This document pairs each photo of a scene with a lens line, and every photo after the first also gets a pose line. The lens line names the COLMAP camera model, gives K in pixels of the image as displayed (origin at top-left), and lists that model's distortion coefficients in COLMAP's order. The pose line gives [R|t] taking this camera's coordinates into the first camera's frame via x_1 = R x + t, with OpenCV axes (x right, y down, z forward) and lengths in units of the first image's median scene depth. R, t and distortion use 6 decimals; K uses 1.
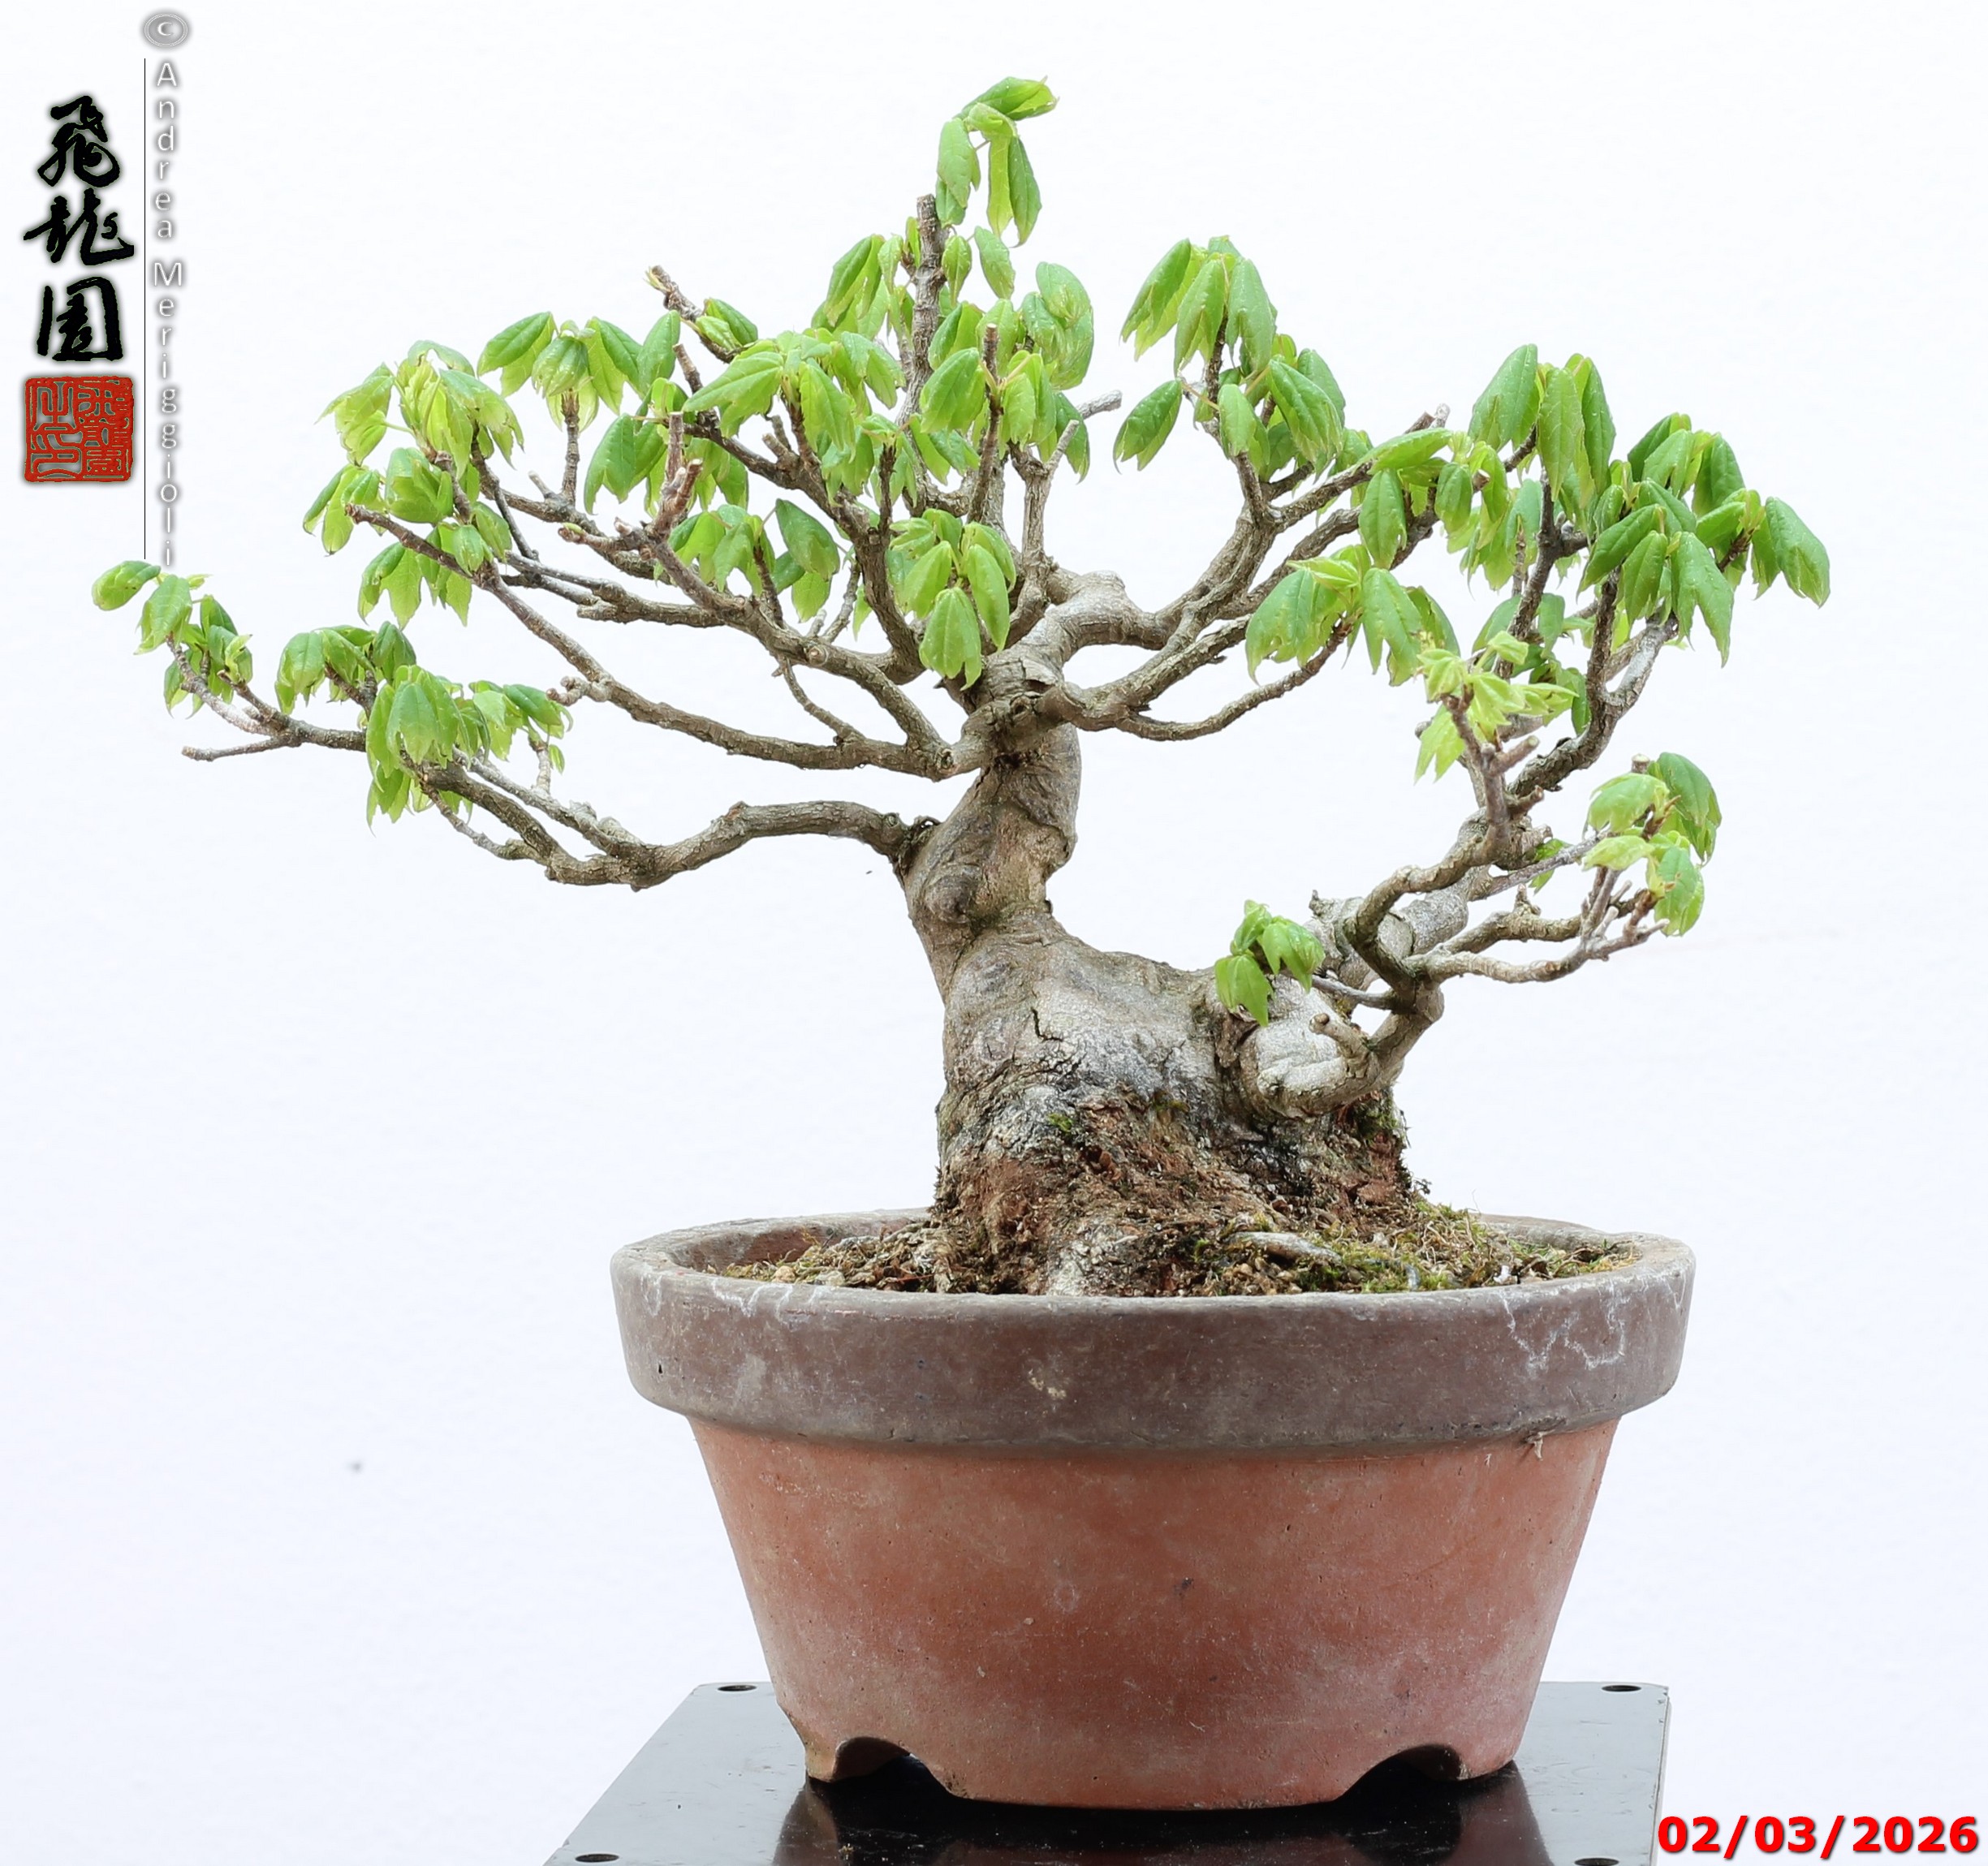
lens RADIAL K [[7690.4, 0, 993.7], [0, 7690.4, 940.8], [0, 0, 1]] dist [-0.222025, 0.000000]
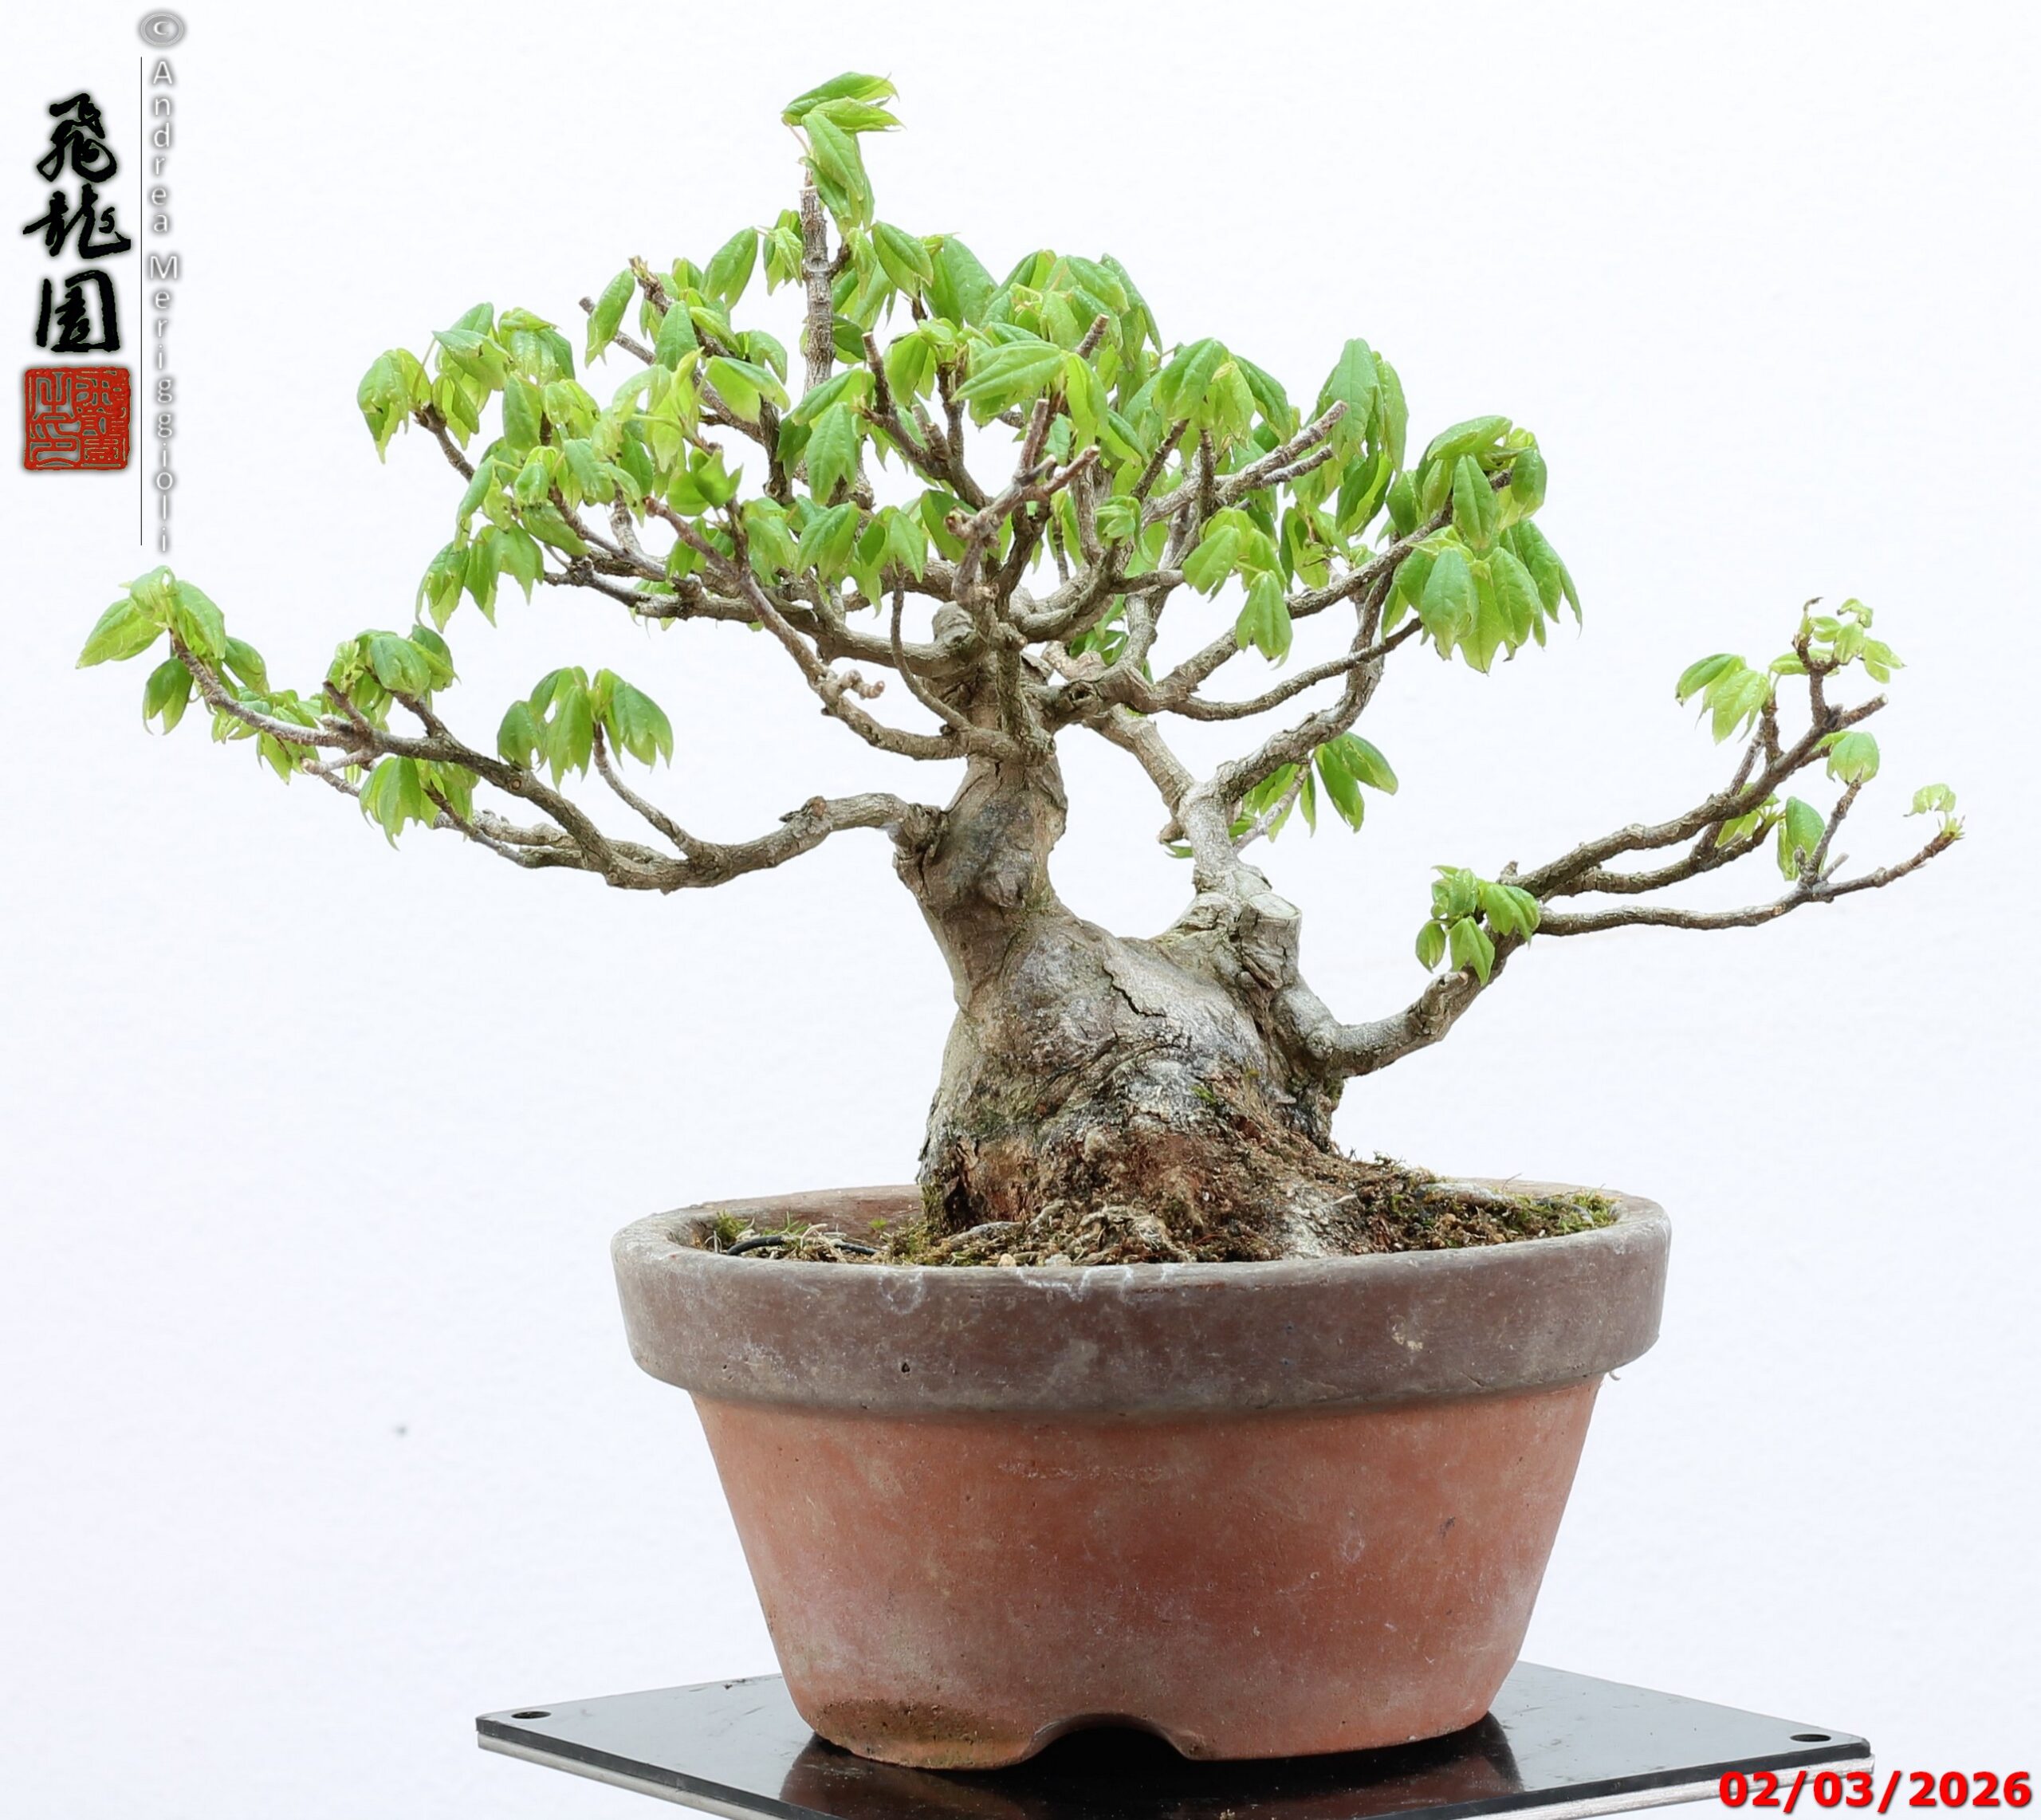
lens RADIAL K [[7648.6, 0, 1019.5], [0, 7648.6, 909.6], [0, 0, 1]] dist [-0.319927, 0.000000]
pose [[0.769819, -0.044138, 0.636735, -0.668754], [0.051996, 0.998627, 0.006360, -0.008833], [-0.636141, 0.028211, 0.771057, 0.234771]]
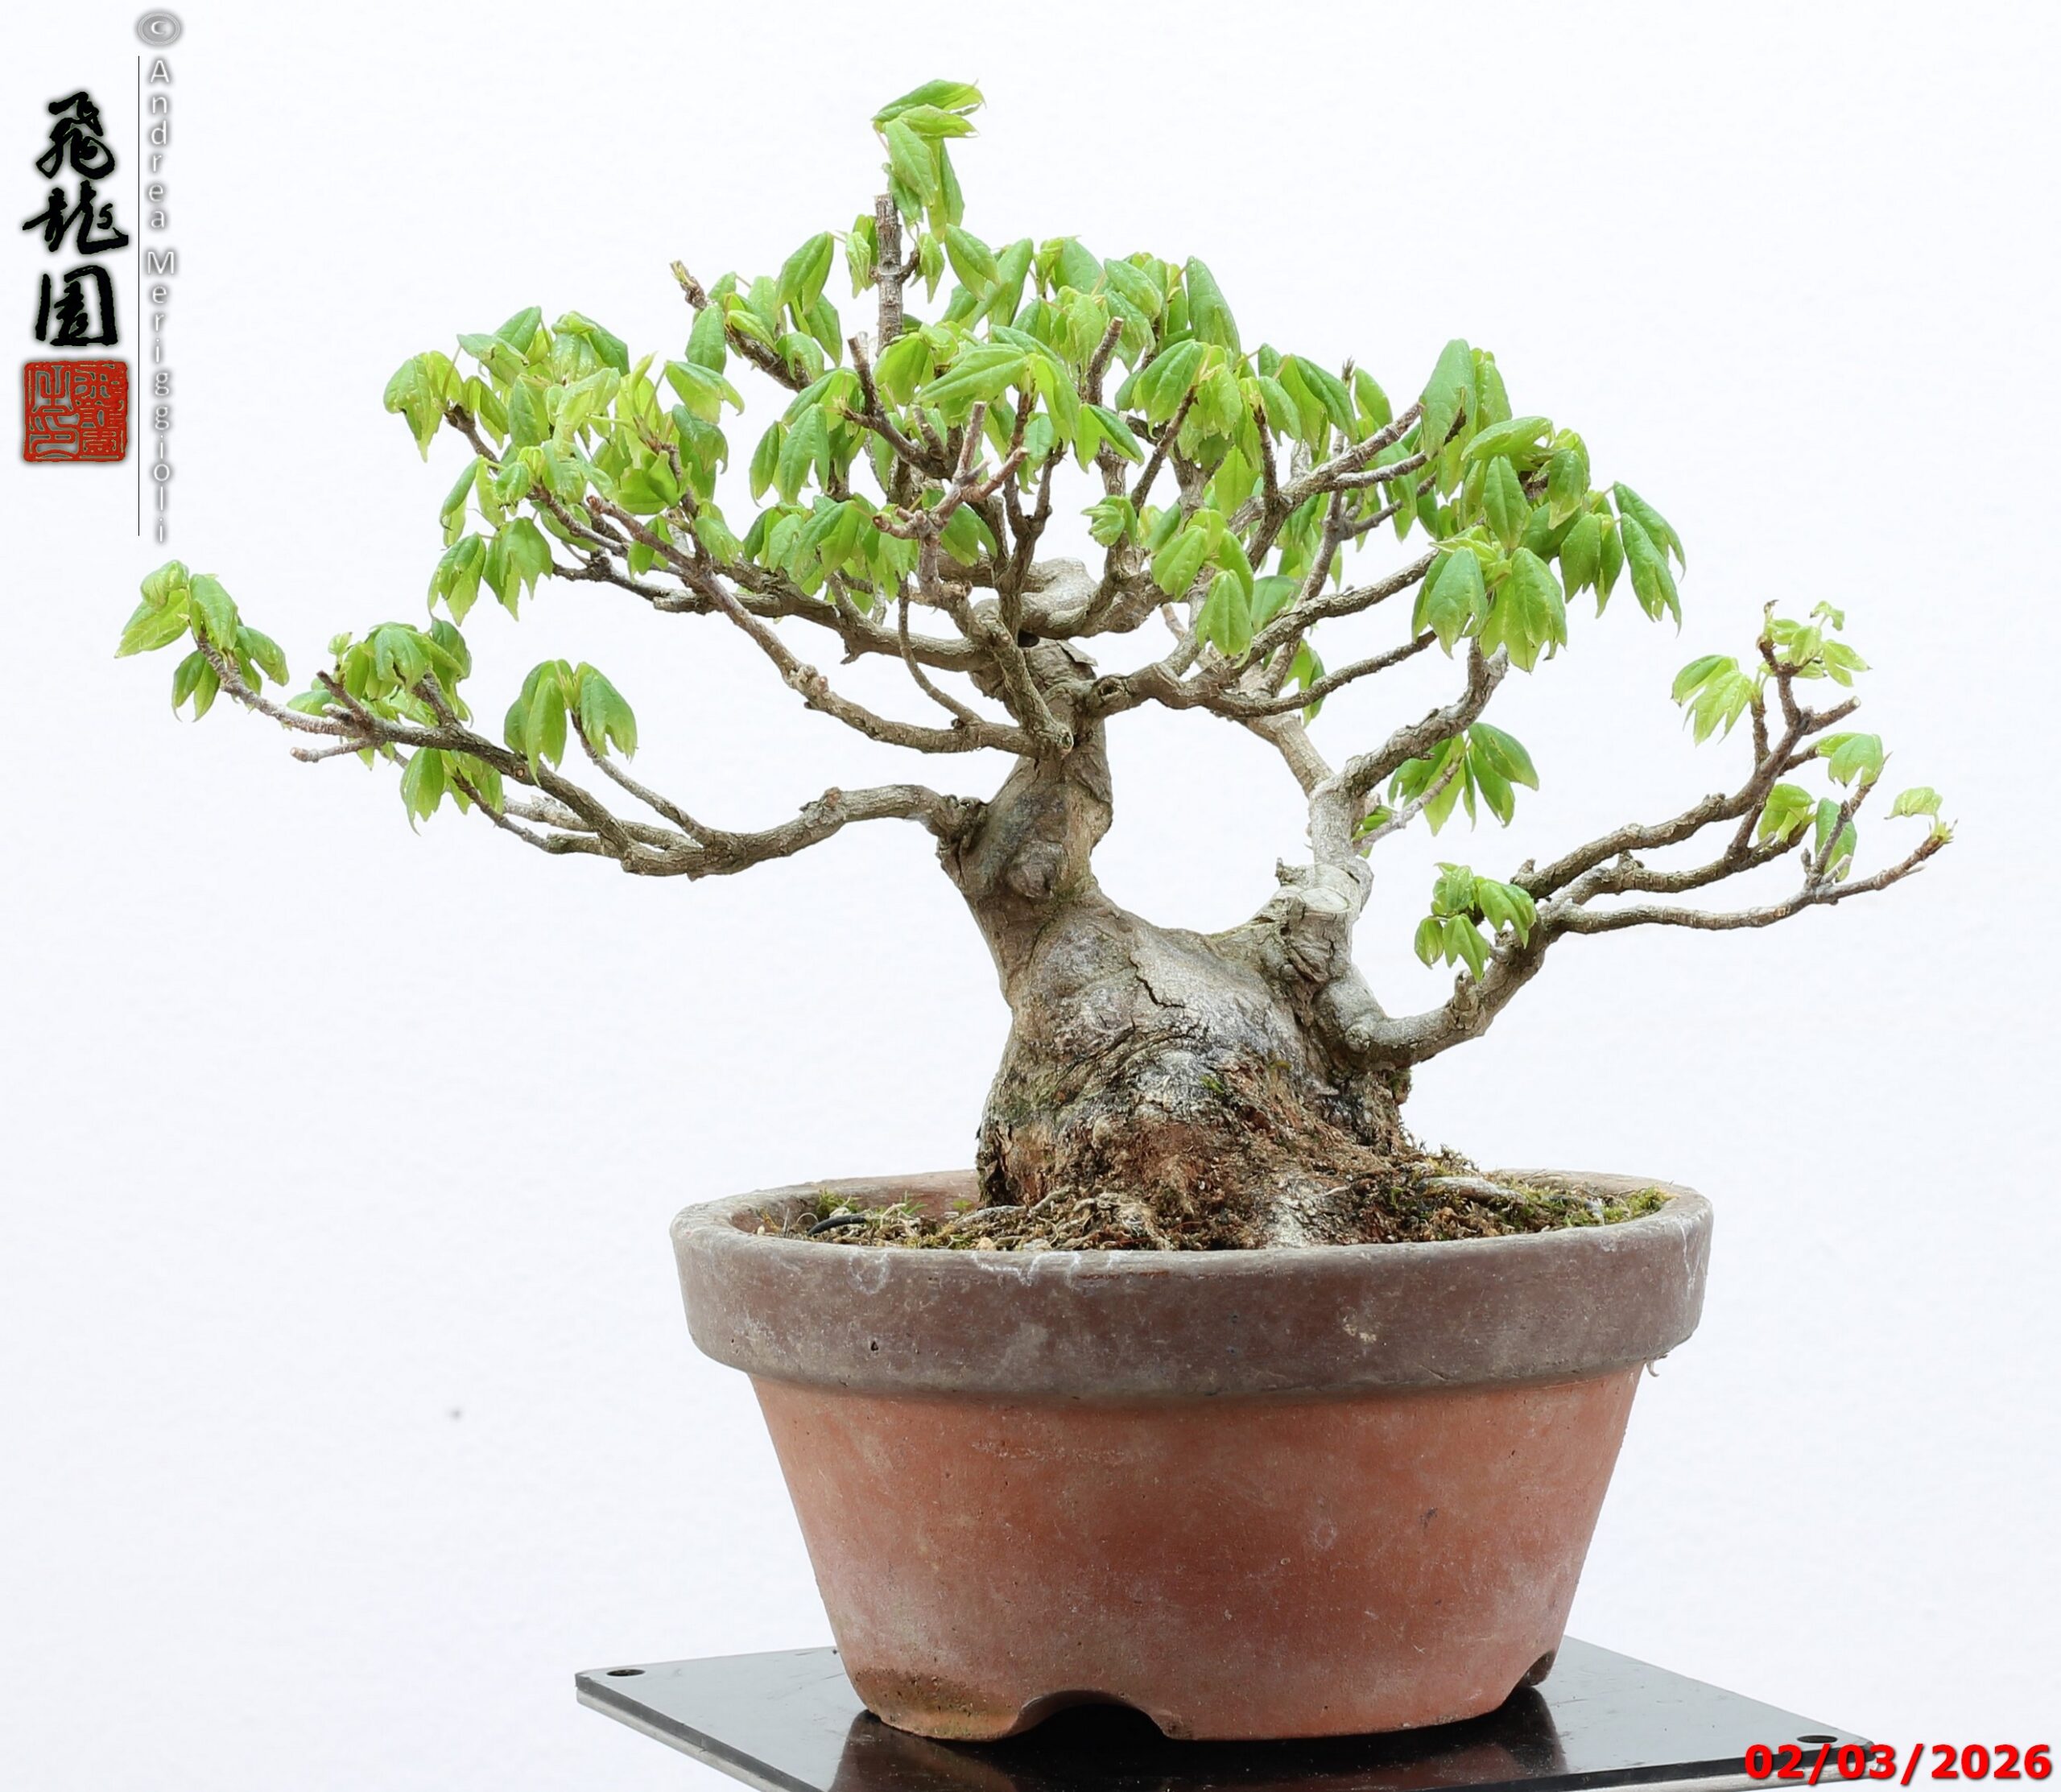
lens RADIAL K [[7477.3, 0, 1037.2], [0, 7477.3, 897.2], [0, 0, 1]] dist [-0.280621, 0.000000]
pose [[0.879489, -0.034492, 0.474668, -0.499971], [0.038867, 0.999244, 0.000596, -0.003298], [-0.474330, 0.017925, 0.880165, 0.123298]]
